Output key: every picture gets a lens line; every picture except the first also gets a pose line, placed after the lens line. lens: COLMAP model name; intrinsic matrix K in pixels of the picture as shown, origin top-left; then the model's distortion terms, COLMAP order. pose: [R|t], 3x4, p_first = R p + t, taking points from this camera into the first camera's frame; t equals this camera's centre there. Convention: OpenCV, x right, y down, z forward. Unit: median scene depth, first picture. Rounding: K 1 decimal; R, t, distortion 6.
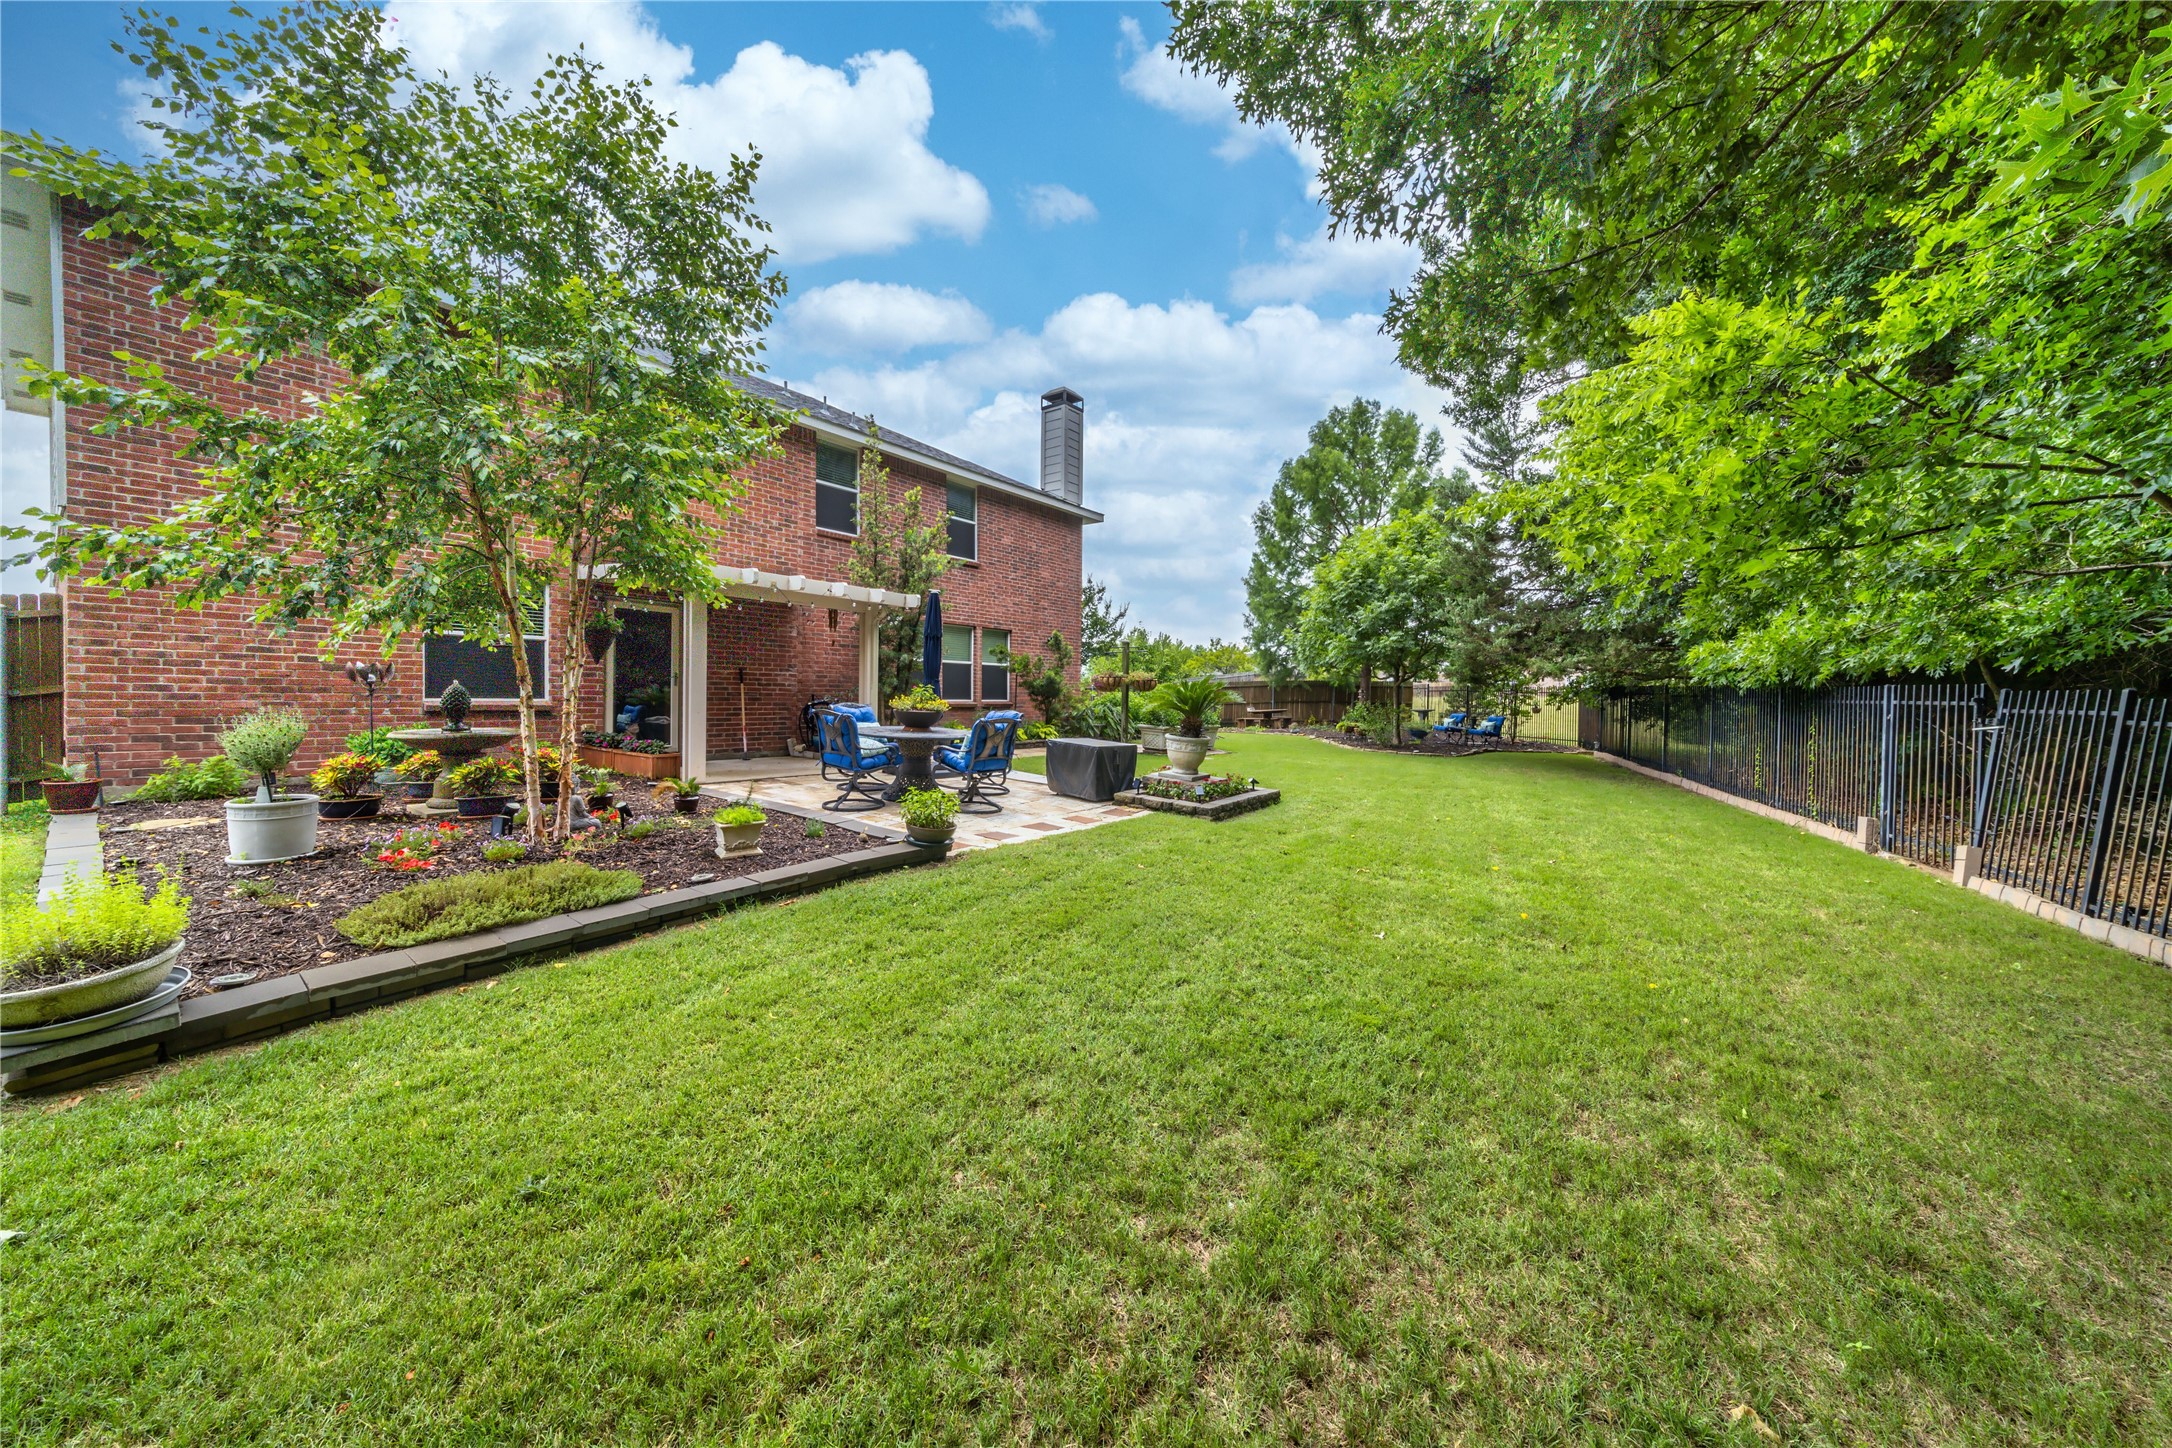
lens RADIAL K [[761.0, 0, 1073.0], [0, 761.0, 715.0], [0, 0, 1]] dist [0.002052, 0.000156]
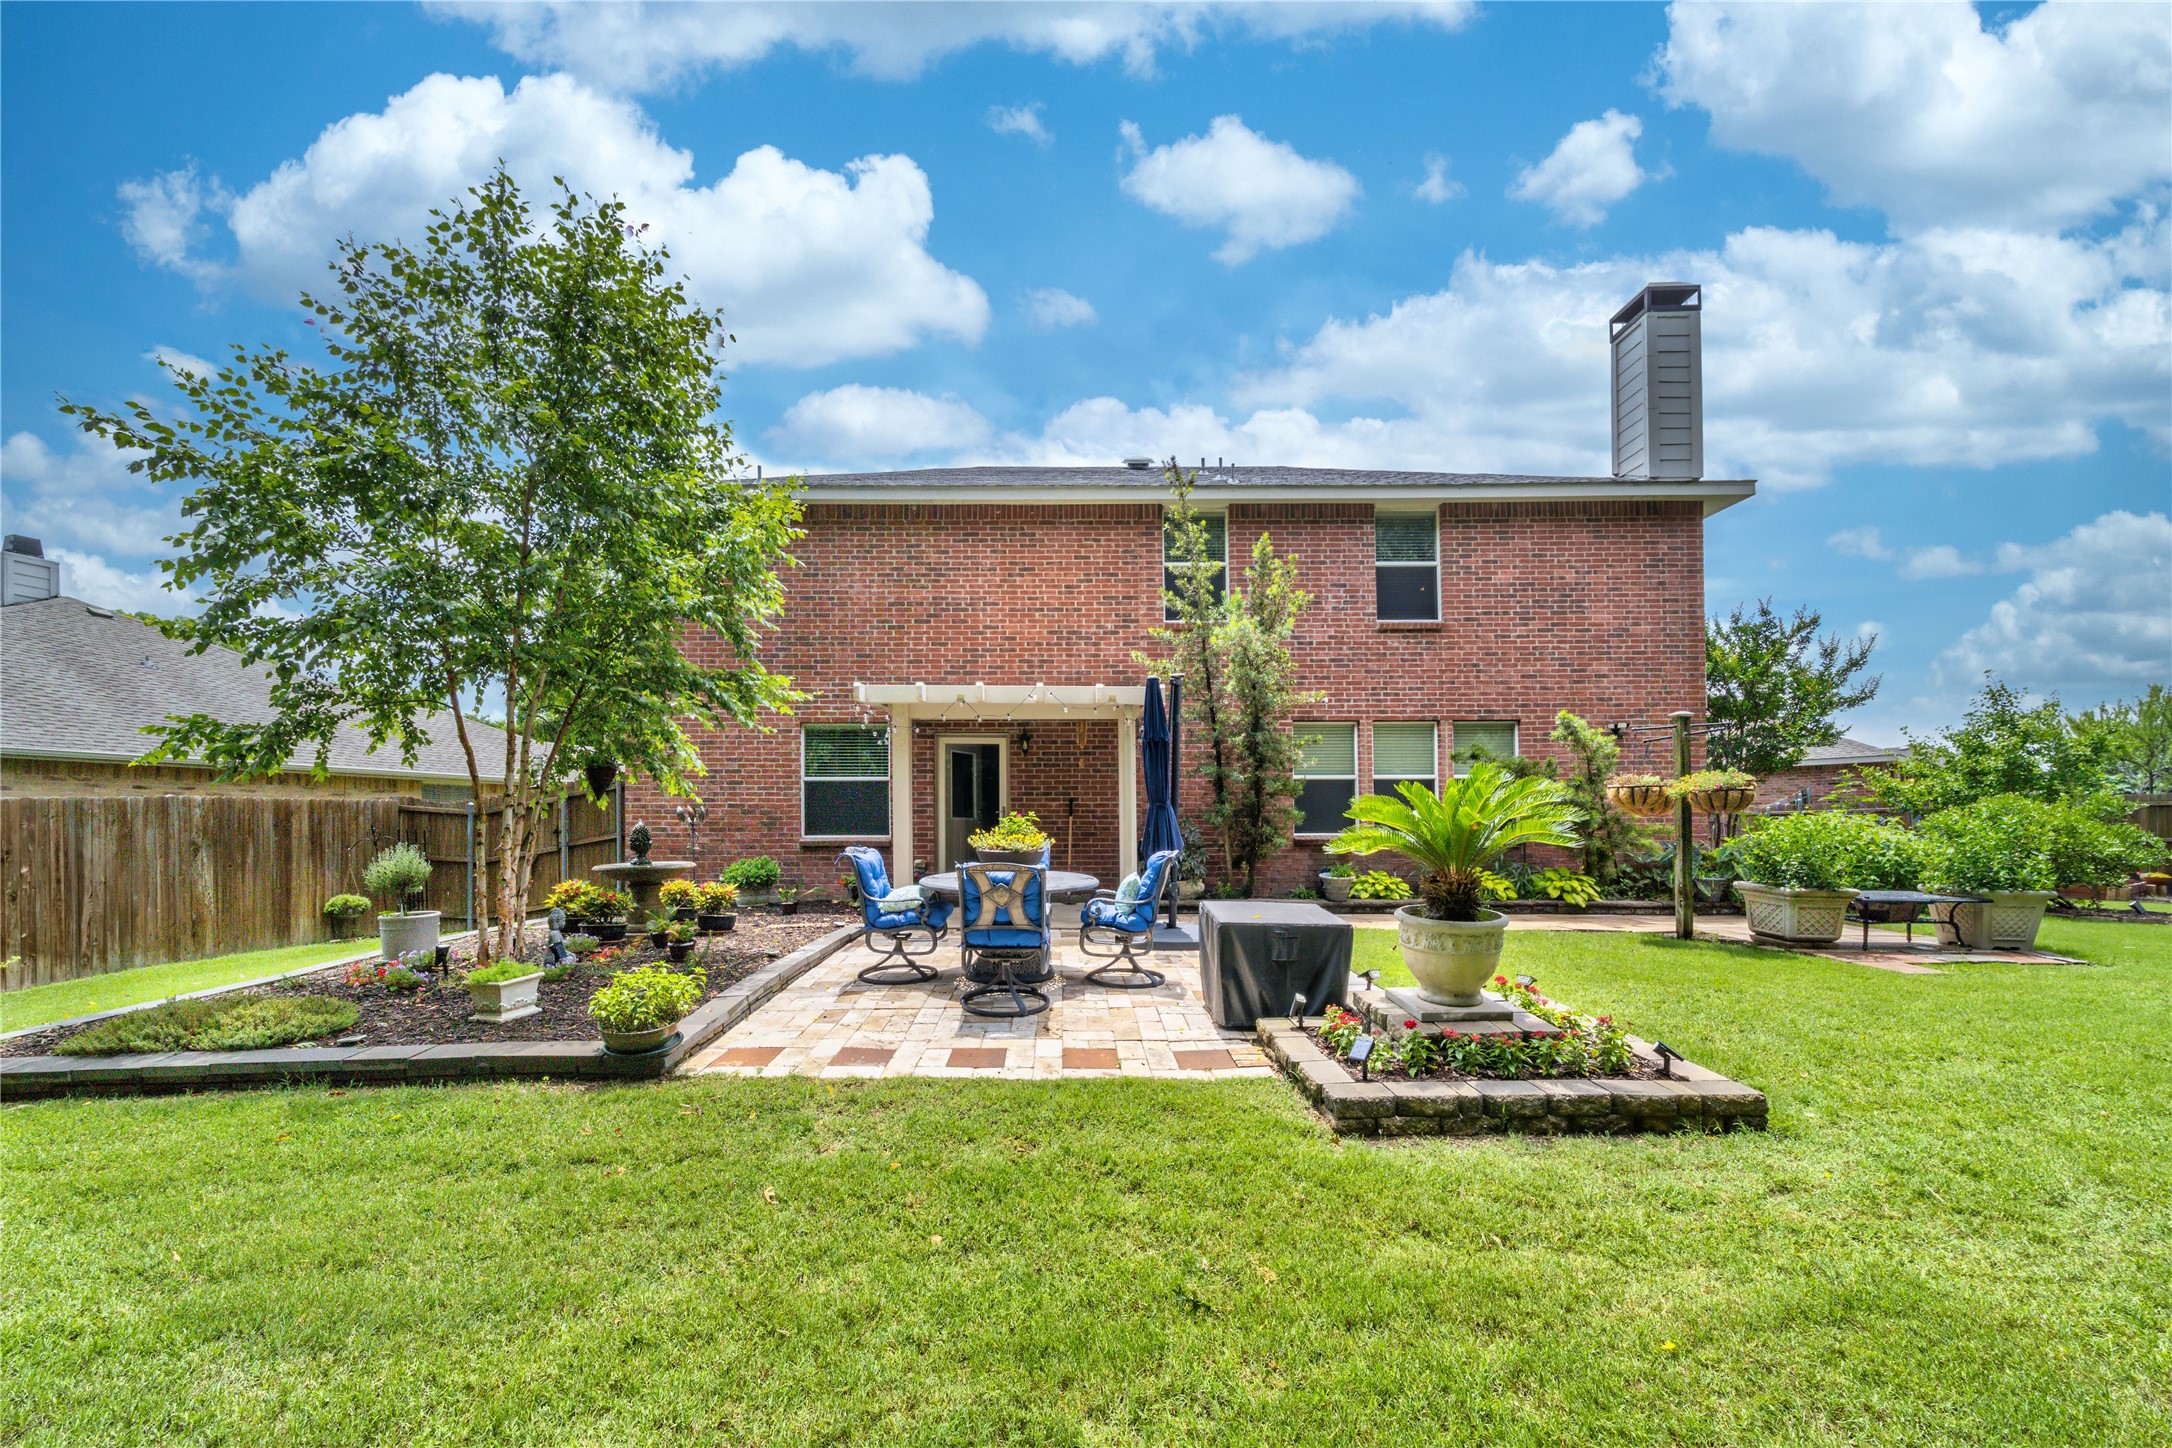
lens RADIAL K [[825.0, 0, 1088.0], [0, 825.0, 818.7], [0, 0, 1]] dist [0.011073, 0.000000]
pose [[0.599798, -0.010811, -0.800079, 0.246746], [-0.012039, 0.999674, -0.022534, -0.011281], [0.800061, 0.023148, 0.599472, 0.317898]]
